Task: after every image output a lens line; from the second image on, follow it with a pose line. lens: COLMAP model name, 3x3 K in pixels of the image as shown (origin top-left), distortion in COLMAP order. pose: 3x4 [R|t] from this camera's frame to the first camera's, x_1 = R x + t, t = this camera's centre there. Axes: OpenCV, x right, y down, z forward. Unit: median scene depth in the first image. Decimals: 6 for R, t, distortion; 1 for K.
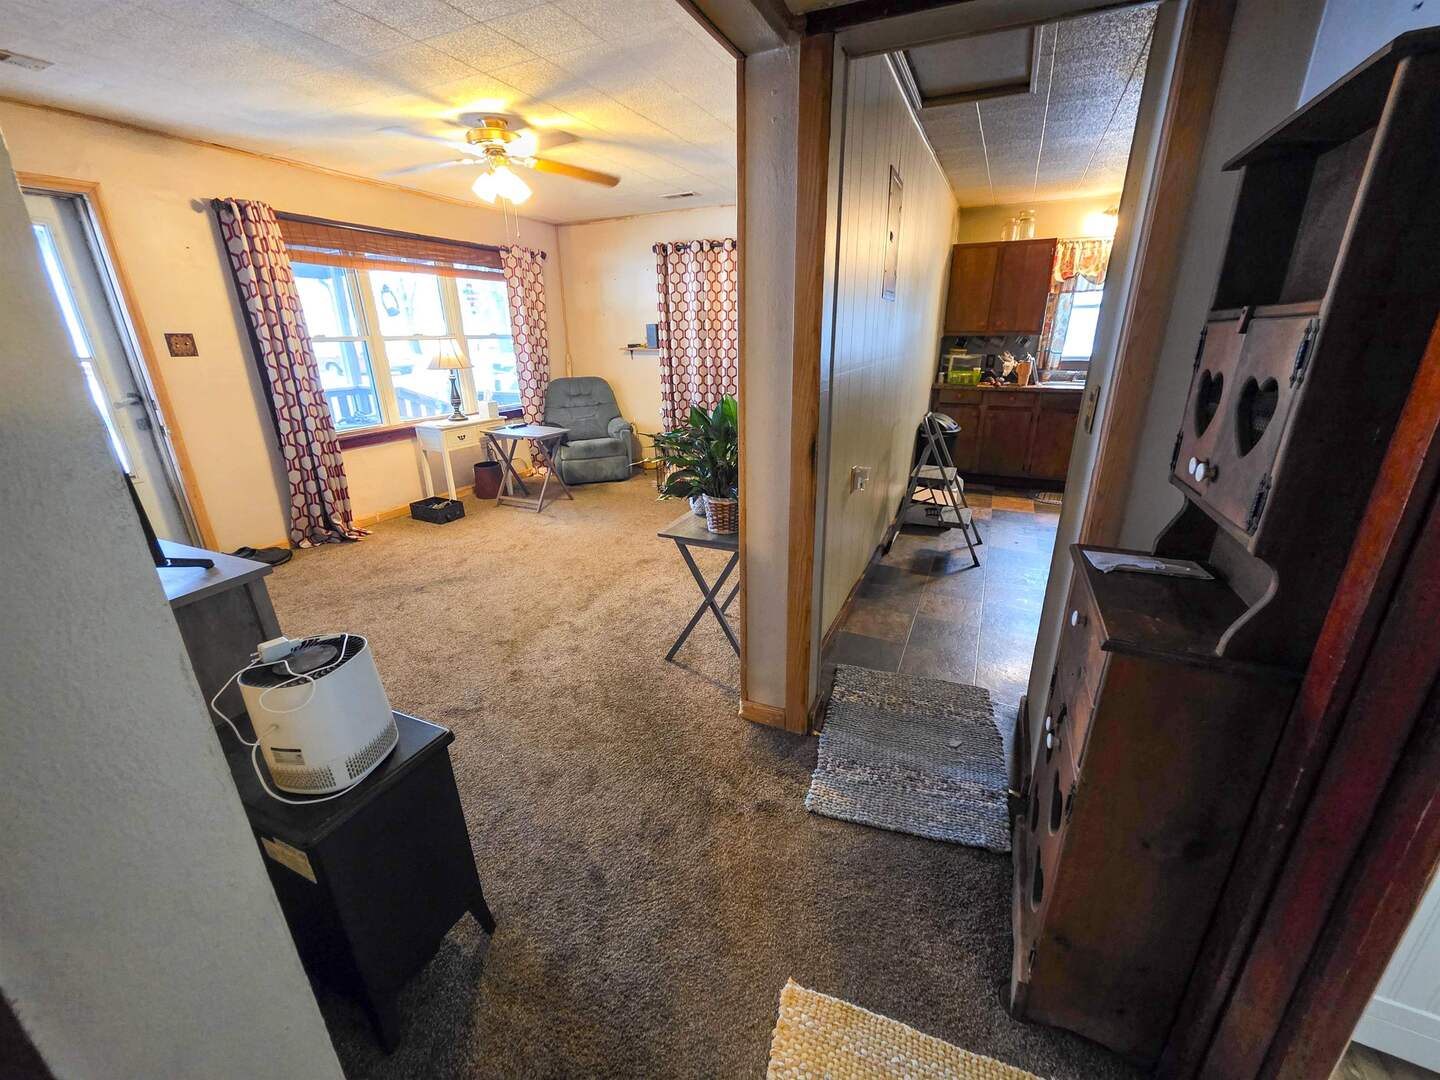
lens RADIAL K [[579.5, 0, 730.0], [0, 579.5, 540.7], [0, 0, 1]] dist [0.000827, -0.000251]
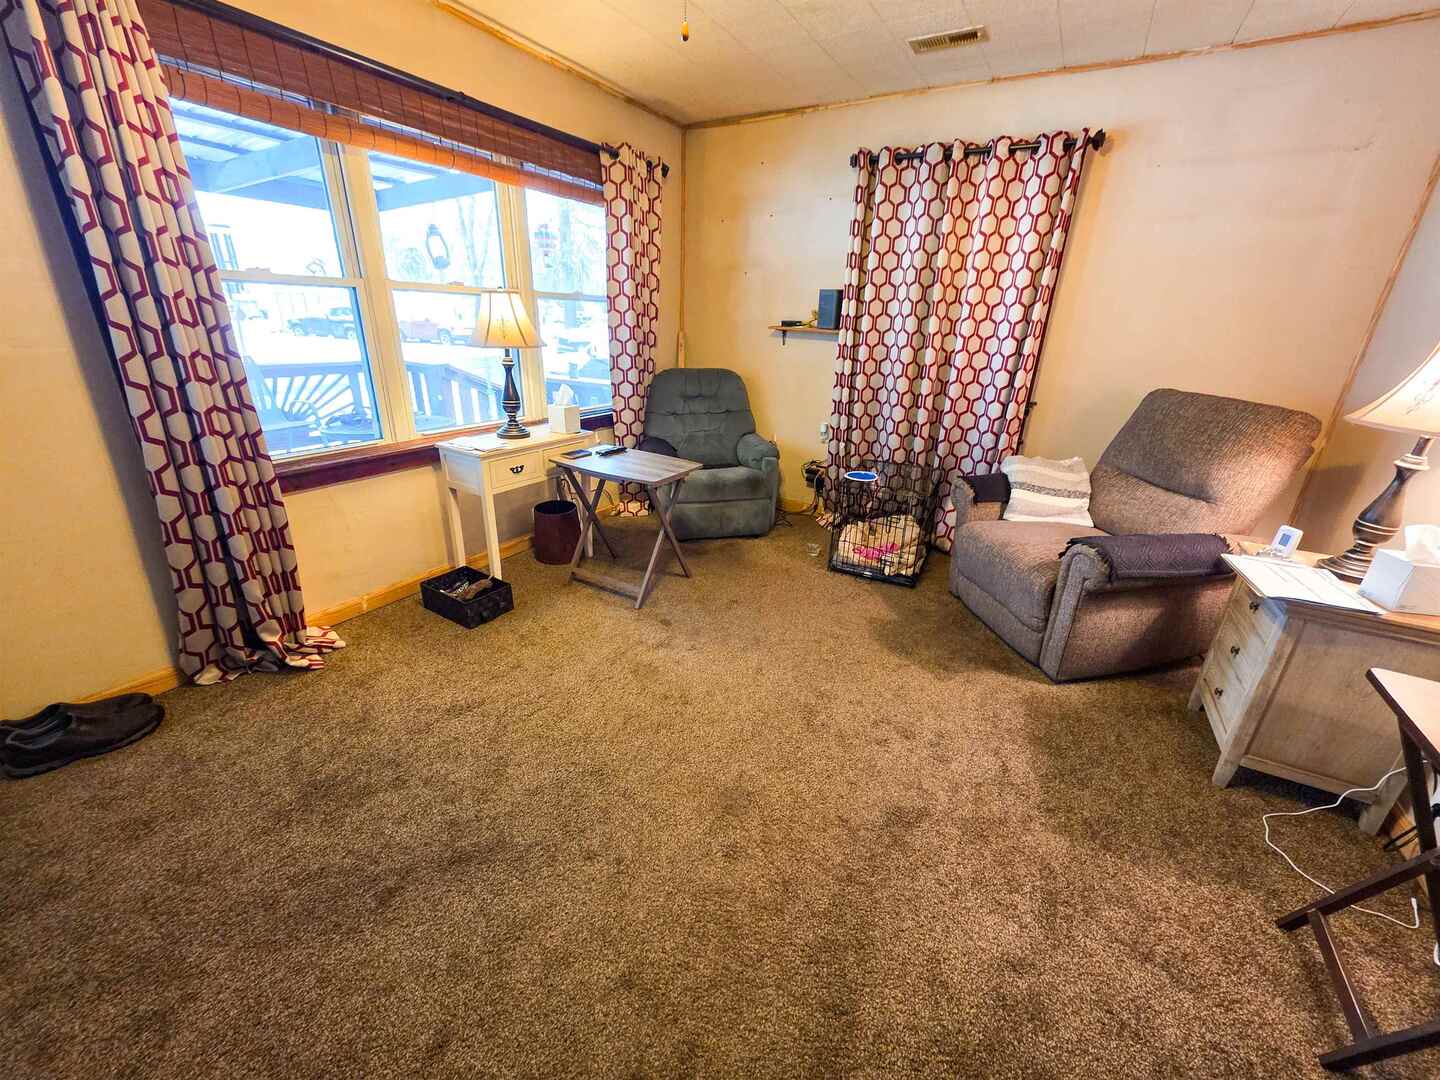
lens RADIAL K [[572.1, 0, 729.7], [0, 572.1, 538.9], [0, 0, 1]] dist [-0.000660, -0.000326]
pose [[0.994307, 0.077331, -0.073305, -0.200173], [-0.075515, 0.996773, 0.027231, -0.135200], [0.075175, -0.021541, 0.996938, 0.435433]]
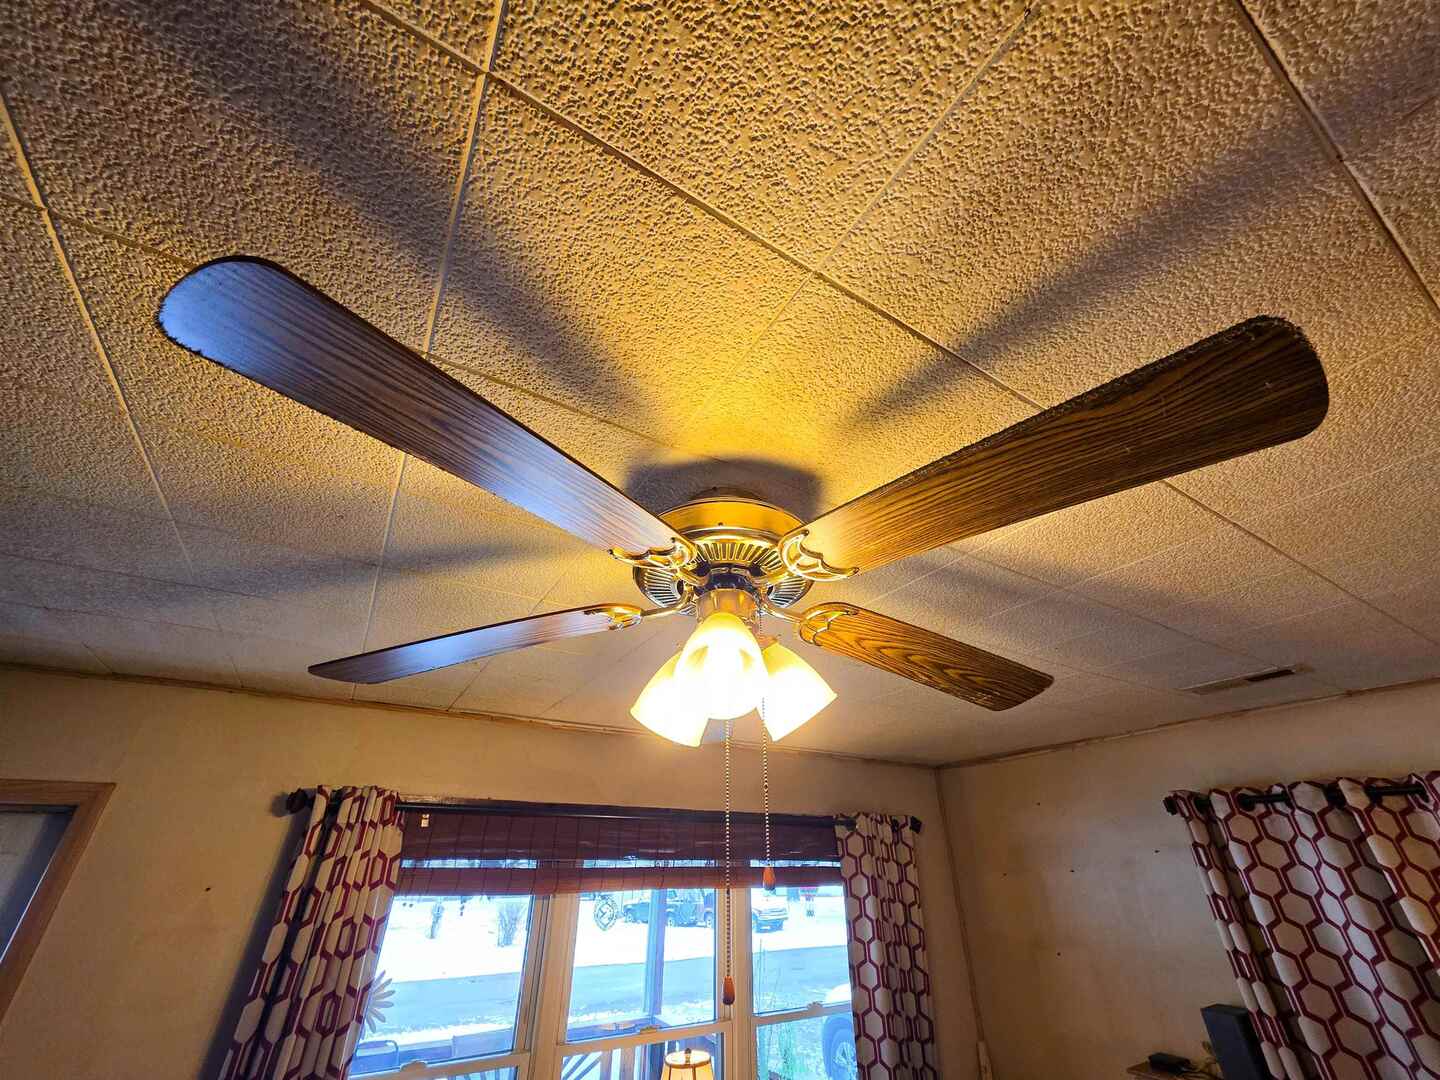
lens RADIAL K [[572.1, 0, 729.7], [0, 572.1, 538.9], [0, 0, 1]] dist [-0.000660, -0.000326]
pose [[0.831603, -0.273048, -0.483612, -0.156035], [-0.189162, 0.679464, -0.708905, -0.300592], [0.522162, 0.681009, 0.513394, 0.521271]]
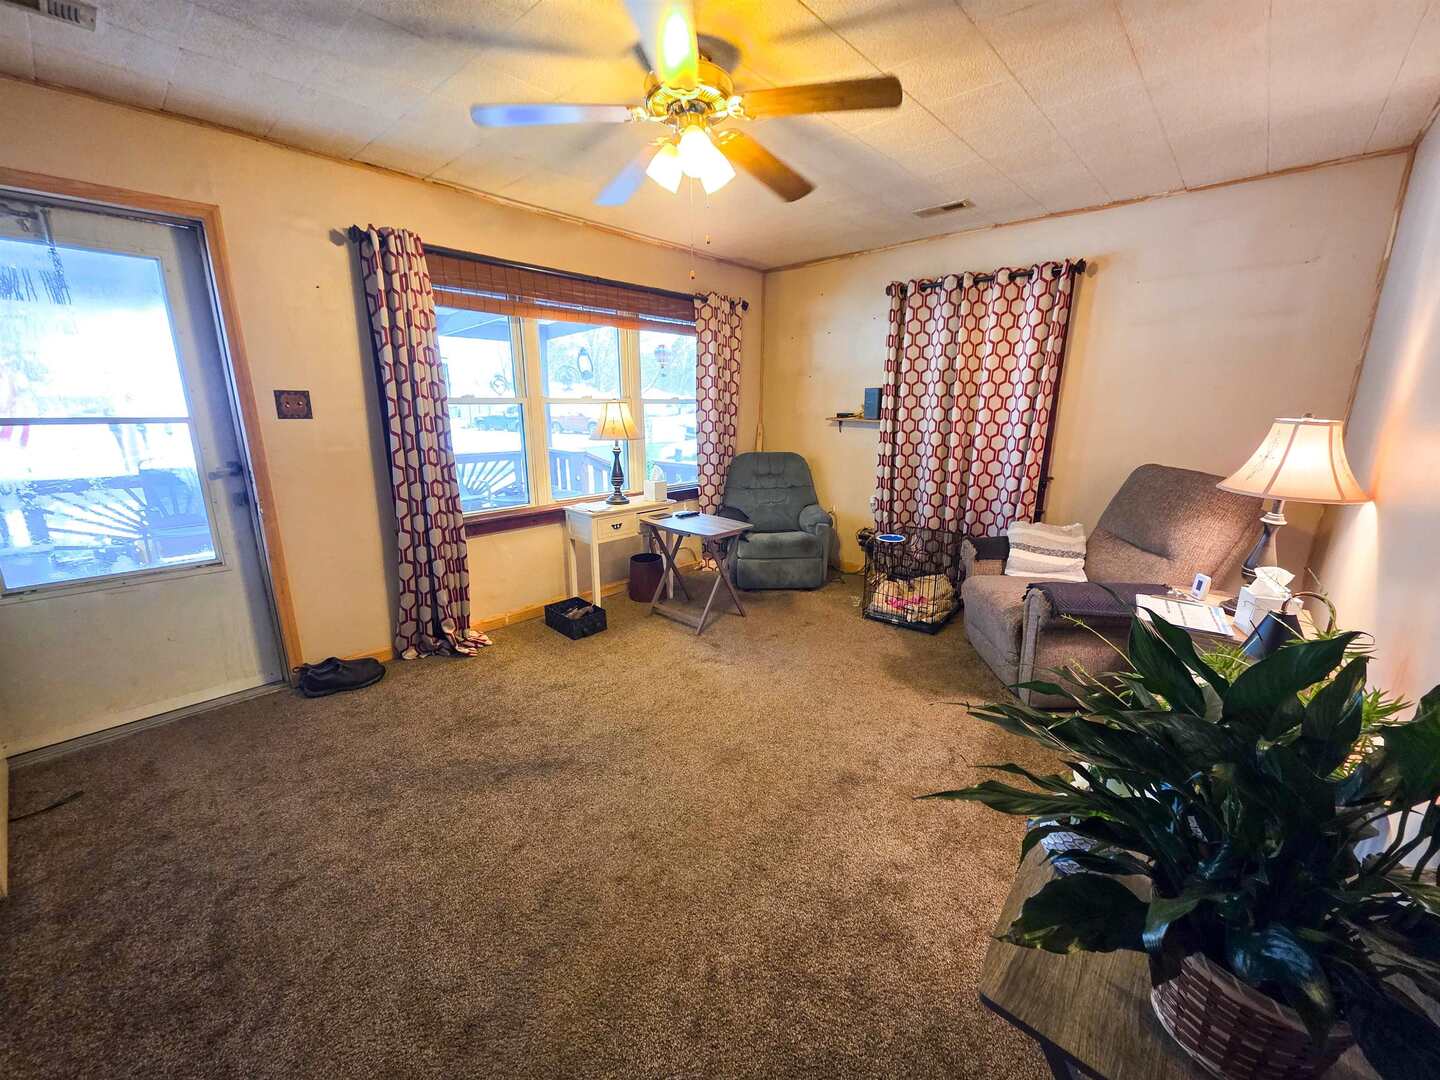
lens RADIAL K [[570.2, 0, 728.9], [0, 570.2, 541.4], [0, 0, 1]] dist [0.001101, -0.000054]
pose [[0.952239, 0.085863, -0.293033, -0.090742], [-0.115616, 0.989587, -0.085741, -0.105291], [0.282620, 0.115525, 0.952250, 0.304588]]
